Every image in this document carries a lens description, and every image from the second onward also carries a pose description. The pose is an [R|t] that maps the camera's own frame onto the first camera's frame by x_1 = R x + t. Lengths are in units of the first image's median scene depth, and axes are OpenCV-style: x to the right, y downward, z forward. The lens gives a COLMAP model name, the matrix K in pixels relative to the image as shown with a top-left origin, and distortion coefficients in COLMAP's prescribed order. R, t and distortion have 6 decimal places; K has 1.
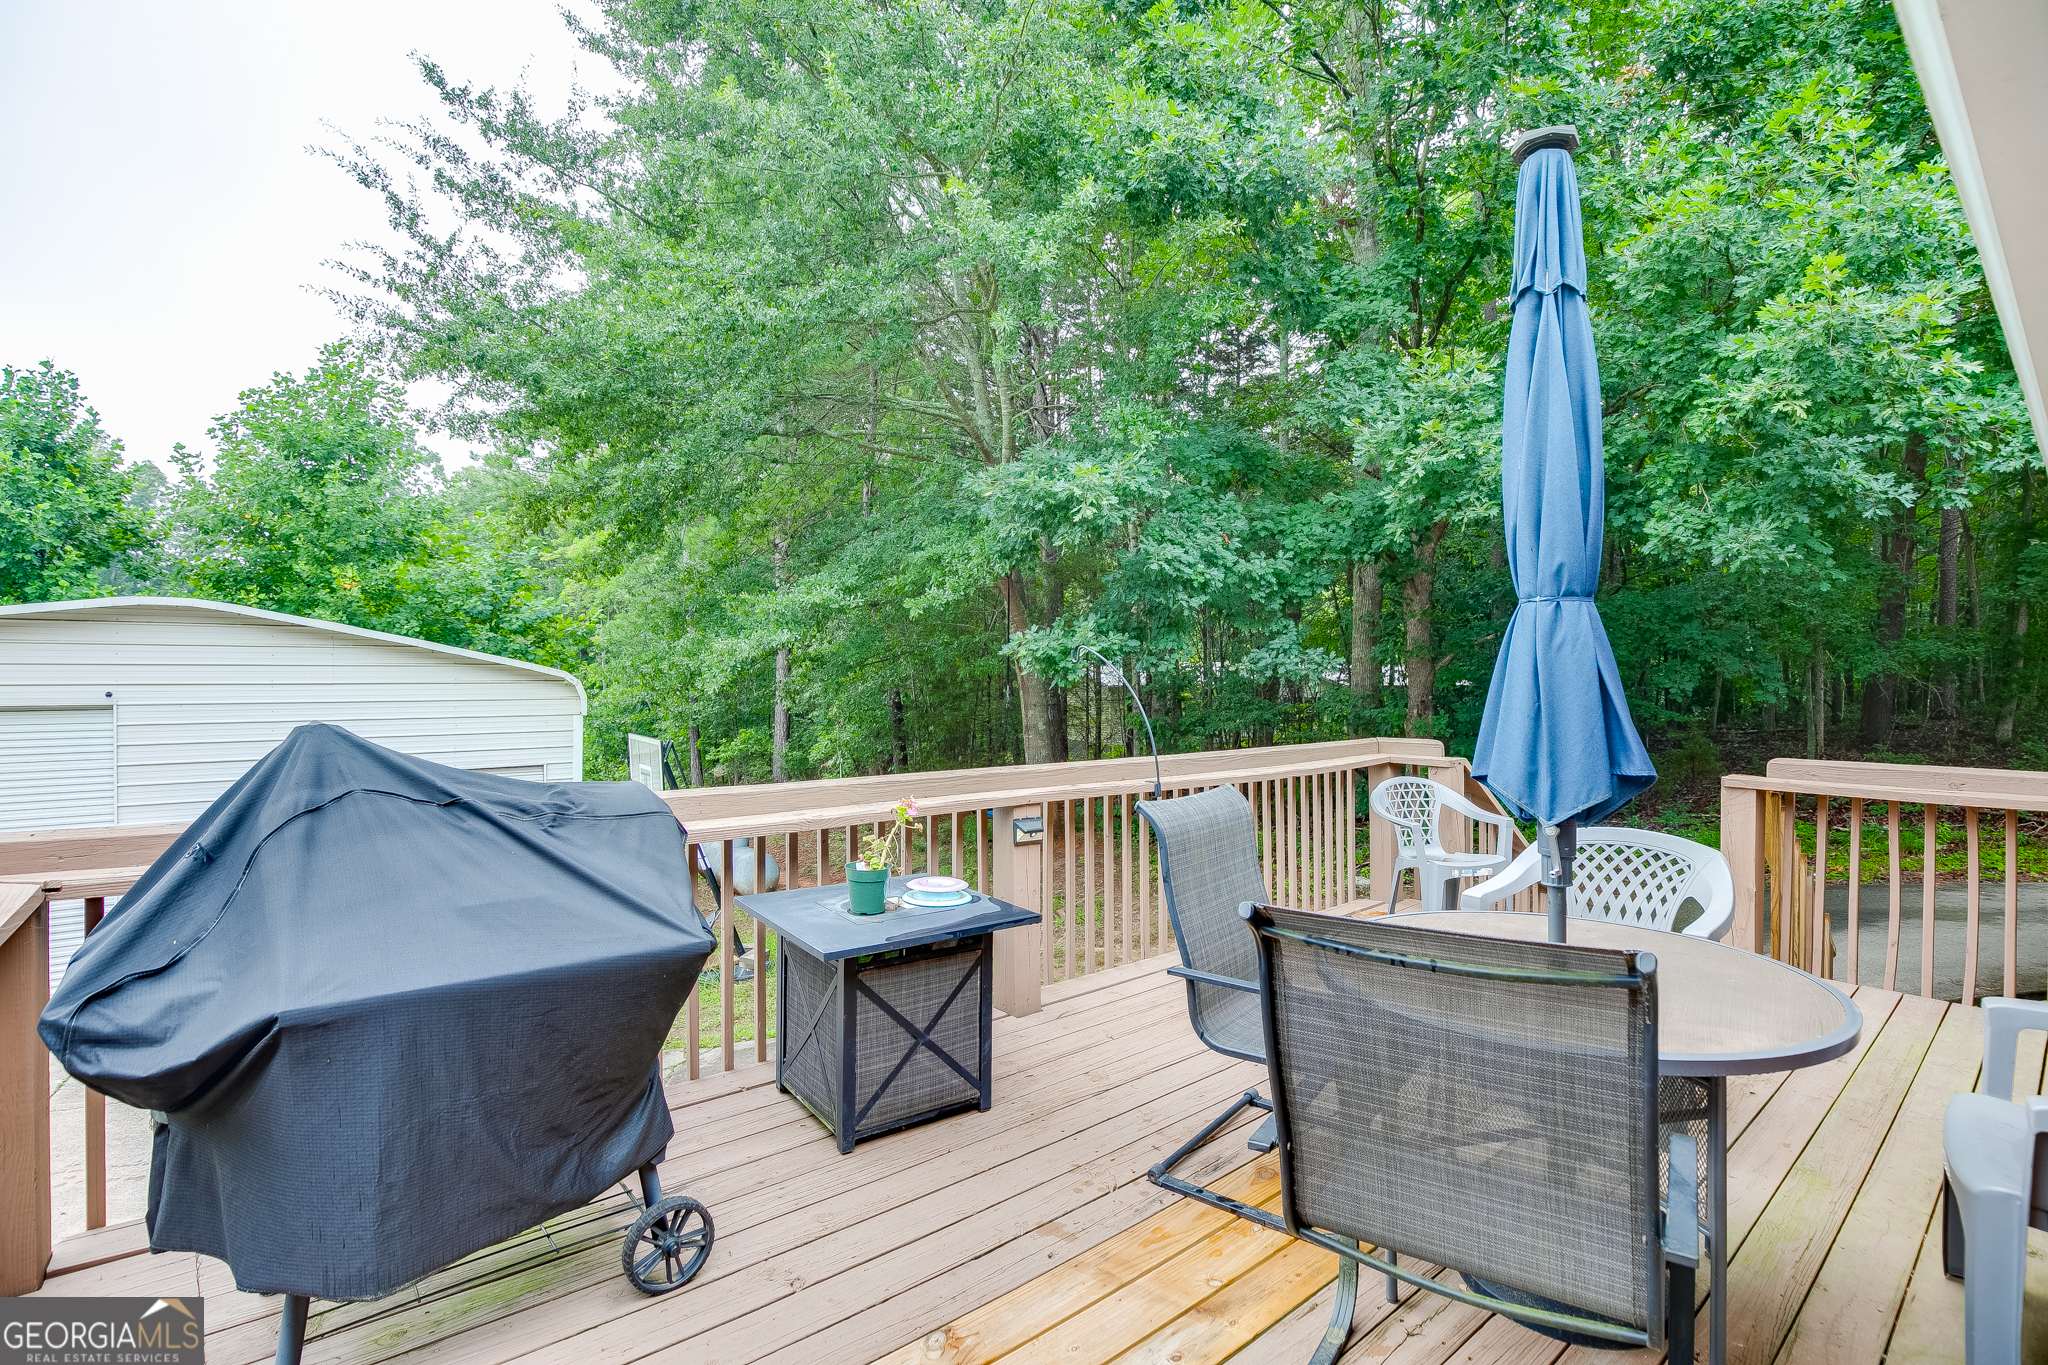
lens RADIAL K [[911.8, 0, 1024.0], [0, 911.8, 682.5], [0, 0, 1]] dist [-0.026273, -0.000050]
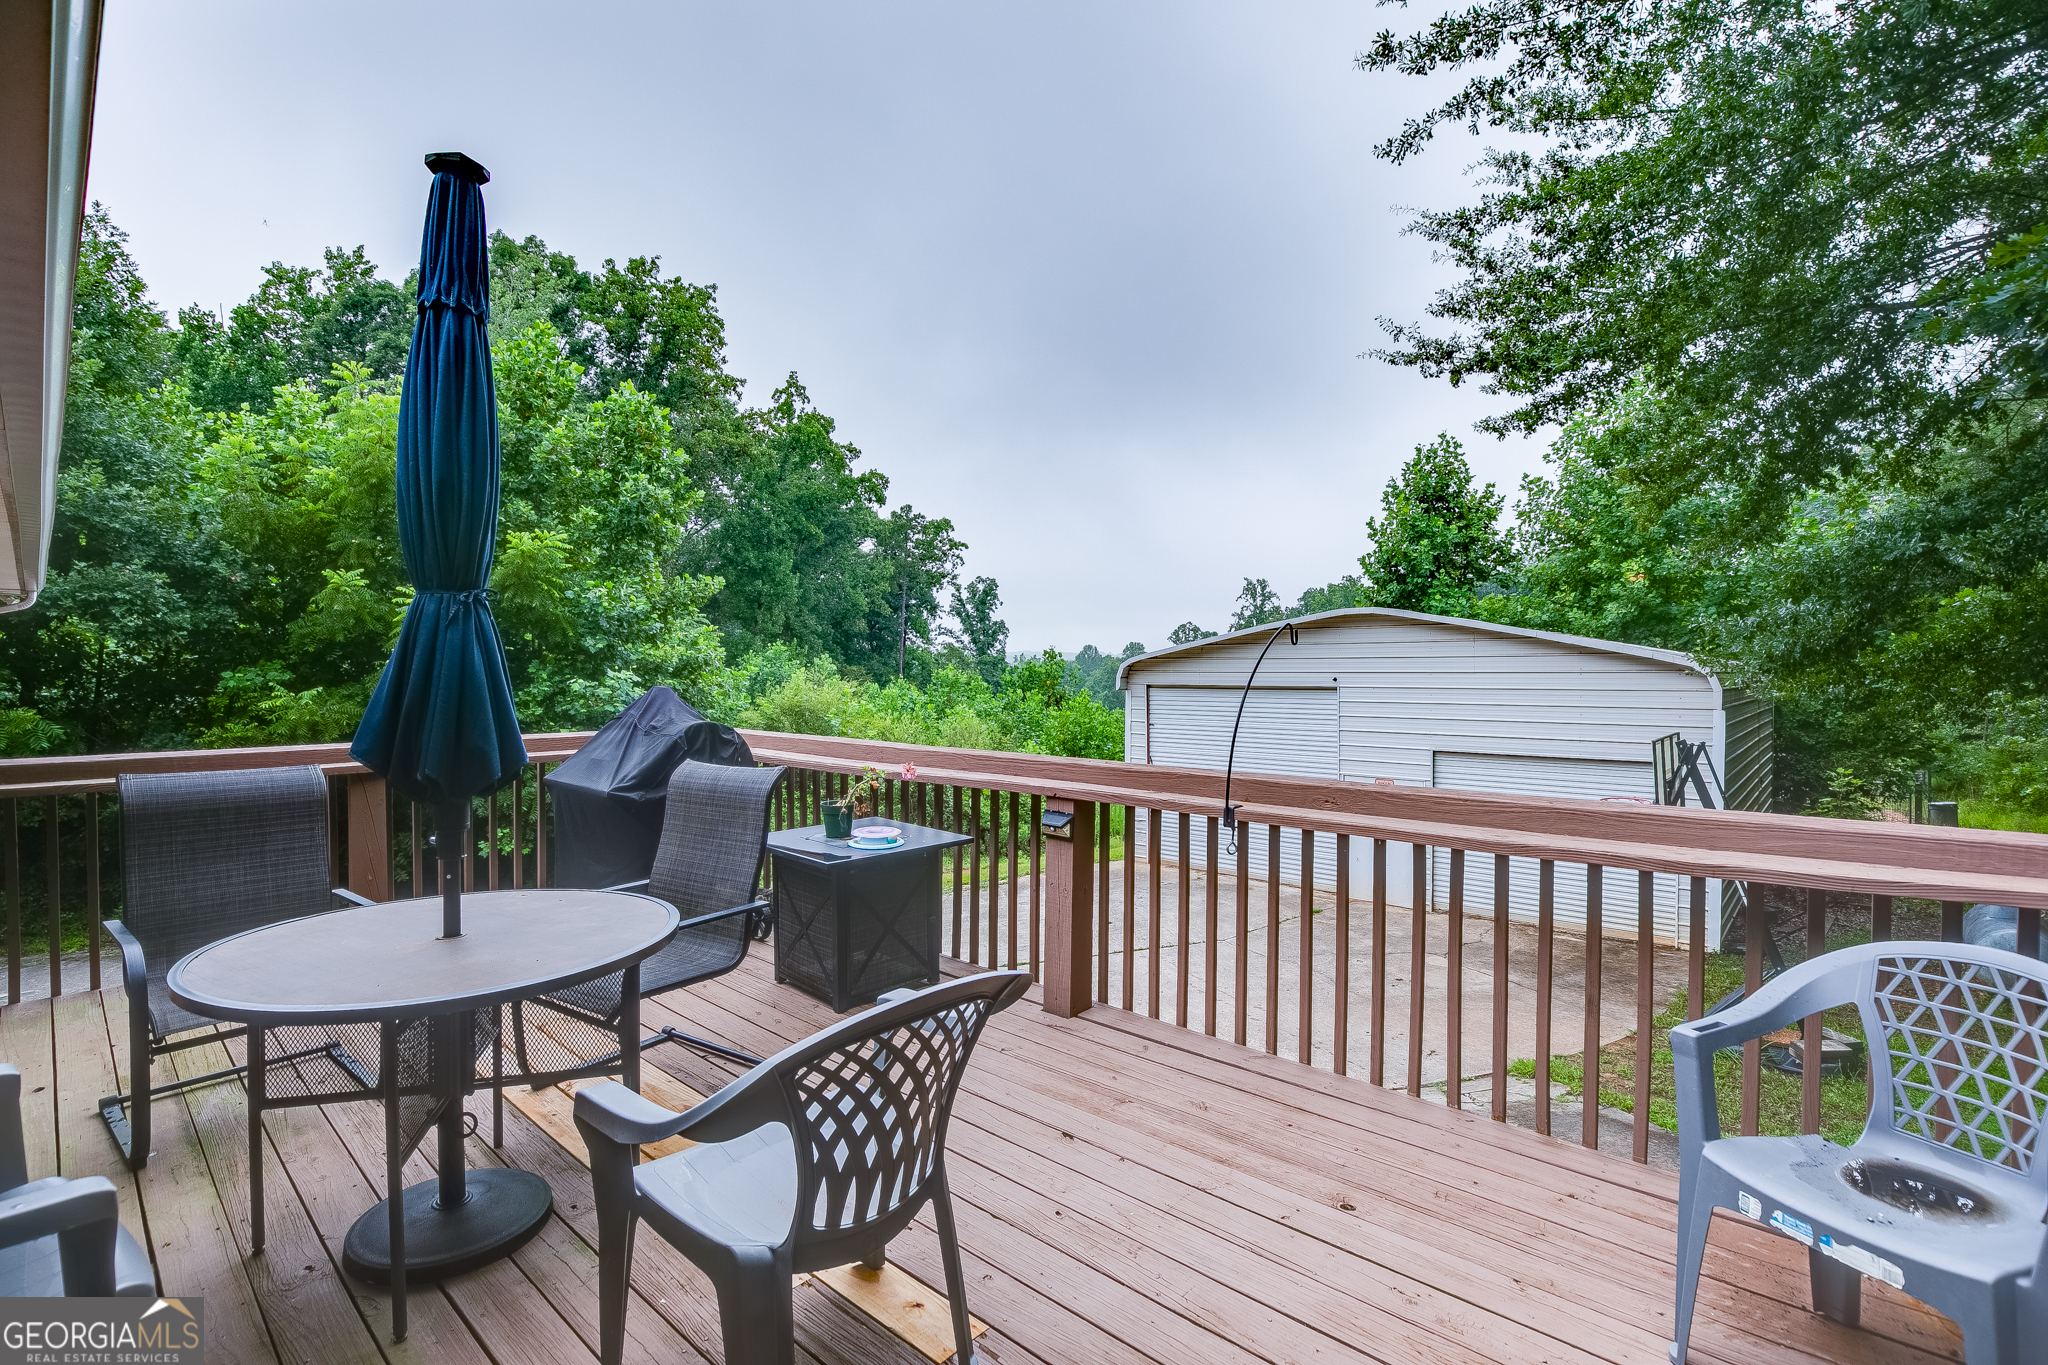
lens RADIAL K [[911.8, 0, 1024.0], [0, 911.8, 682.5], [0, 0, 1]] dist [-0.026273, -0.000050]
pose [[0.152348, 0.012550, -0.988247, 0.287133], [-0.001236, 0.999921, 0.012508, 0.000682], [0.988326, -0.000684, 0.152352, 0.248792]]
